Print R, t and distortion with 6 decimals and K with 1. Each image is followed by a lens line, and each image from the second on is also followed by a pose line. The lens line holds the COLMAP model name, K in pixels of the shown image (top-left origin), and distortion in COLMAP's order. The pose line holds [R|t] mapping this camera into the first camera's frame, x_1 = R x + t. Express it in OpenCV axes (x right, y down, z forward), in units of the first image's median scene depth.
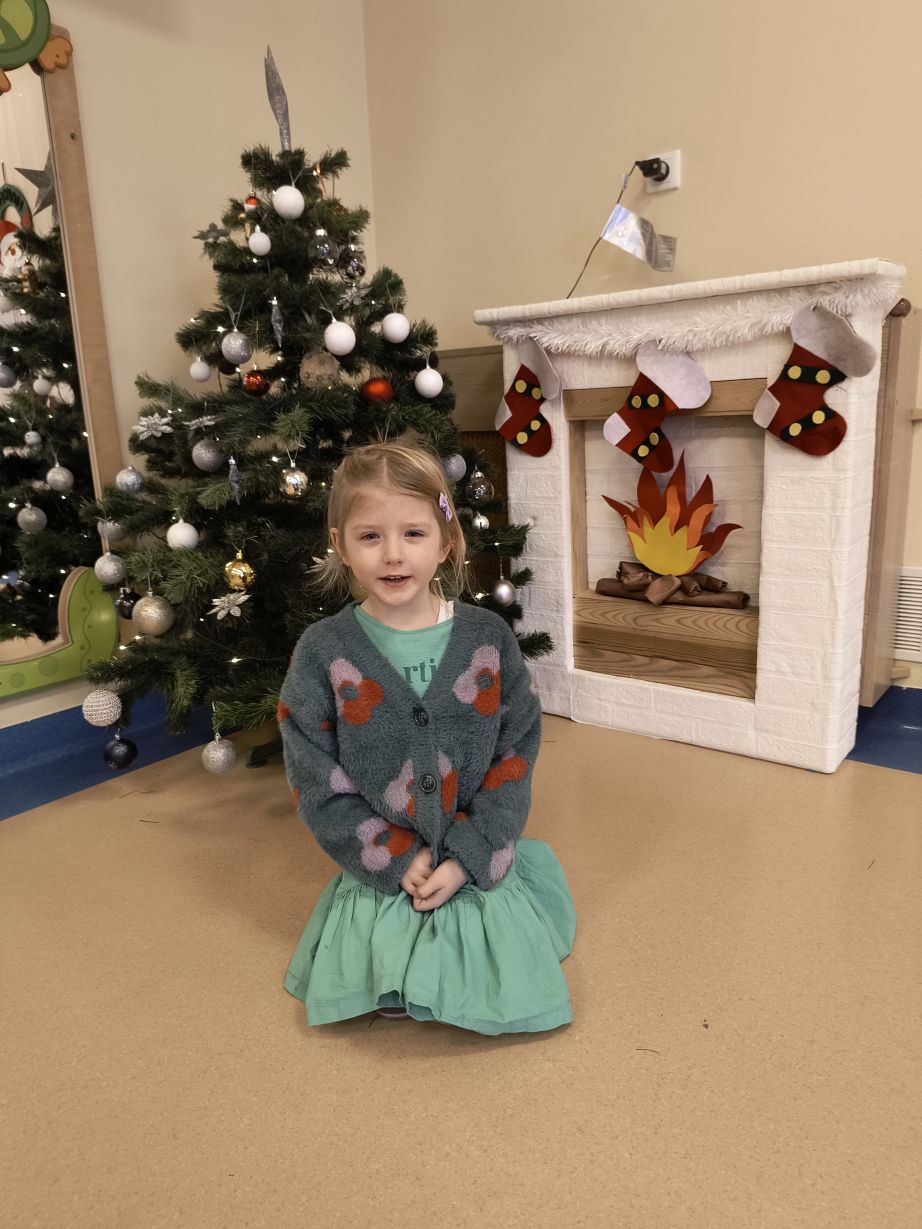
lens RADIAL K [[819.0, 0, 468.1], [0, 819.0, 613.8], [0, 0, 1]] dist [0.003572, -0.008518]
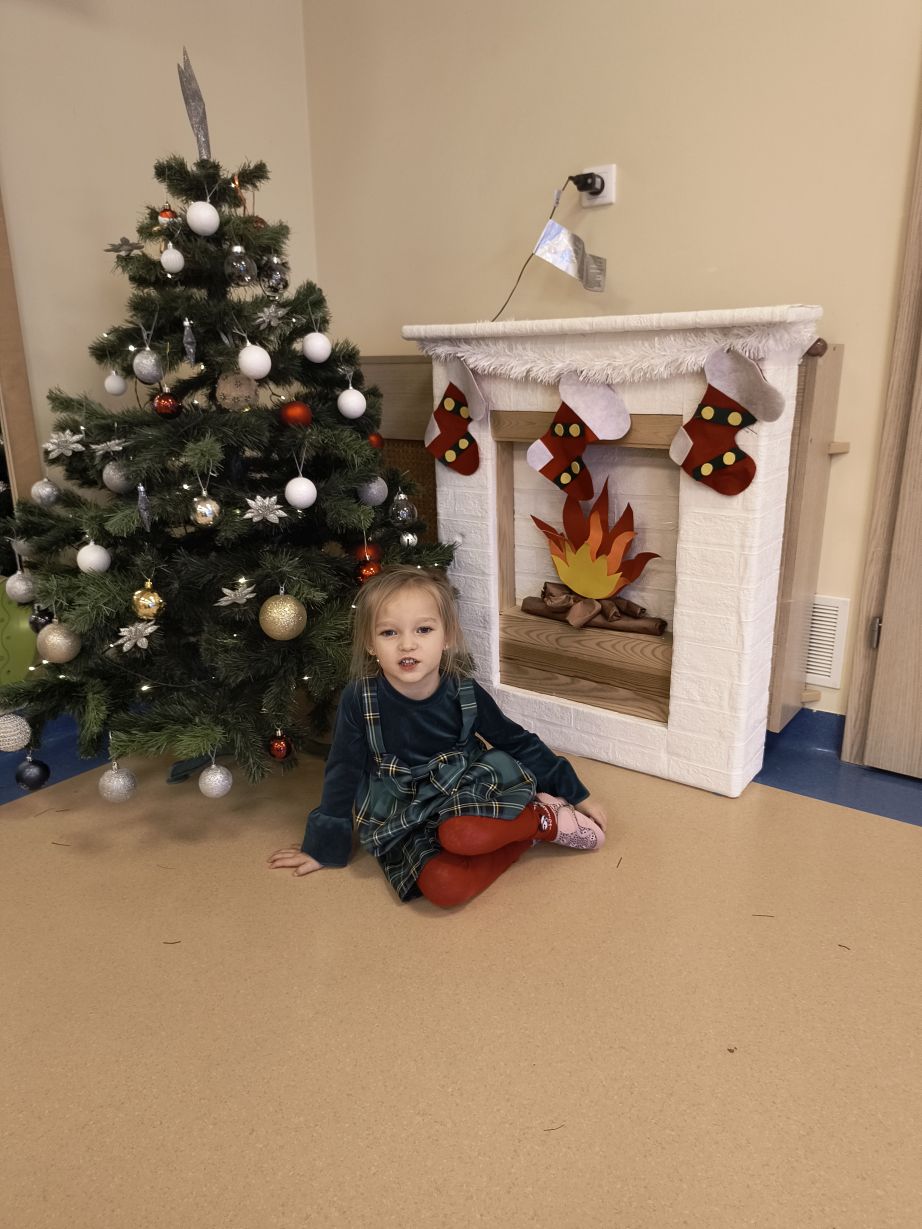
lens RADIAL K [[816.3, 0, 471.4], [0, 816.3, 620.0], [0, 0, 1]] dist [0.004286, -0.008510]
pose [[0.998983, 0.016895, 0.041798, 0.063880], [-0.018991, 0.998555, 0.050269, -0.077852], [-0.040889, -0.051011, 0.997861, -0.003364]]
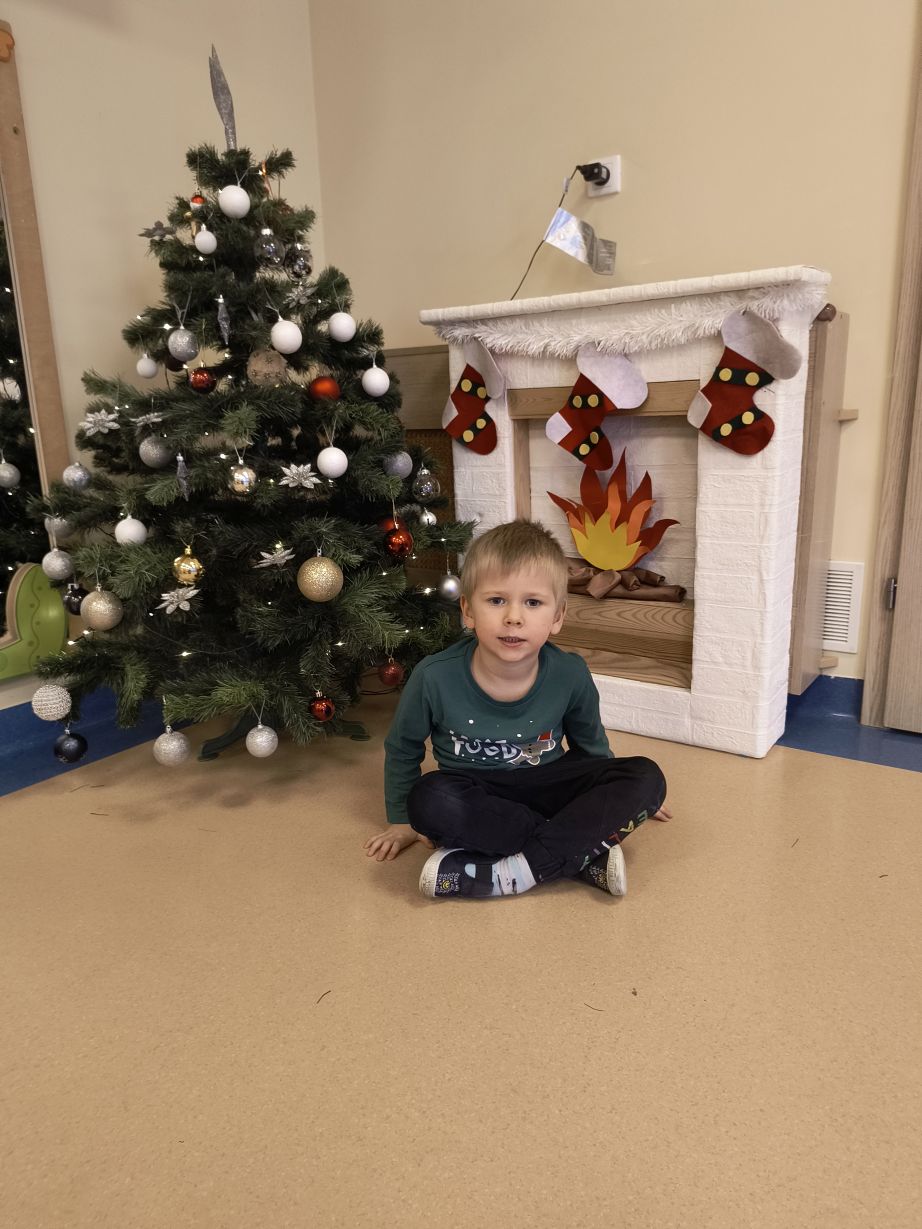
lens RADIAL K [[813.1, 0, 460.3], [0, 813.1, 621.1], [0, 0, 1]] dist [0.010339, -0.018747]
pose [[0.999021, -0.005246, 0.043921, 0.012506], [0.004684, 0.999906, 0.012887, 0.004124], [-0.043984, -0.012668, 0.998952, -0.022442]]
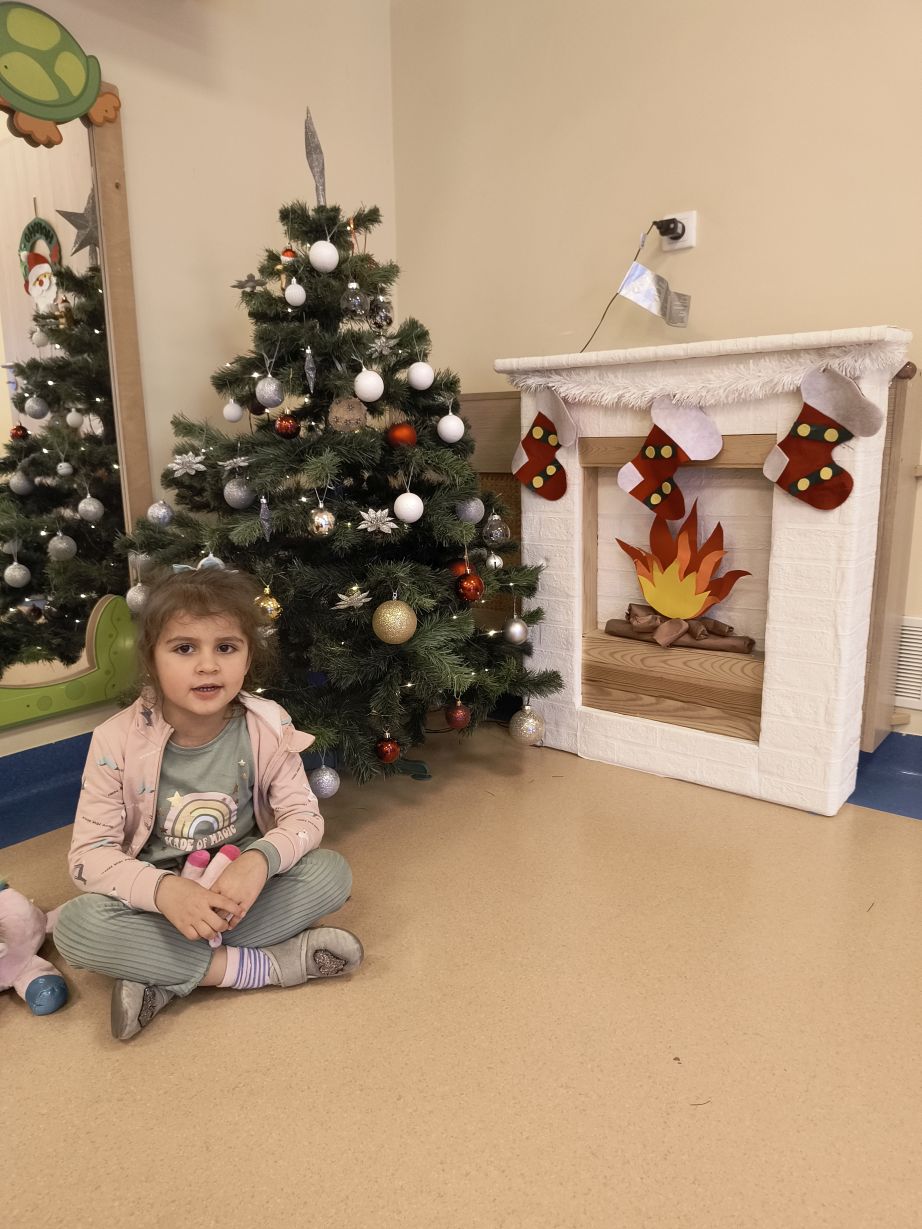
lens RADIAL K [[815.5, 0, 461.4], [0, 815.5, 622.5], [0, 0, 1]] dist [0.004242, -0.006394]
pose [[0.999627, 0.026690, -0.005870, -0.023162], [-0.026822, 0.999359, -0.023728, -0.011780], [0.005233, 0.023877, 0.999701, -0.033658]]
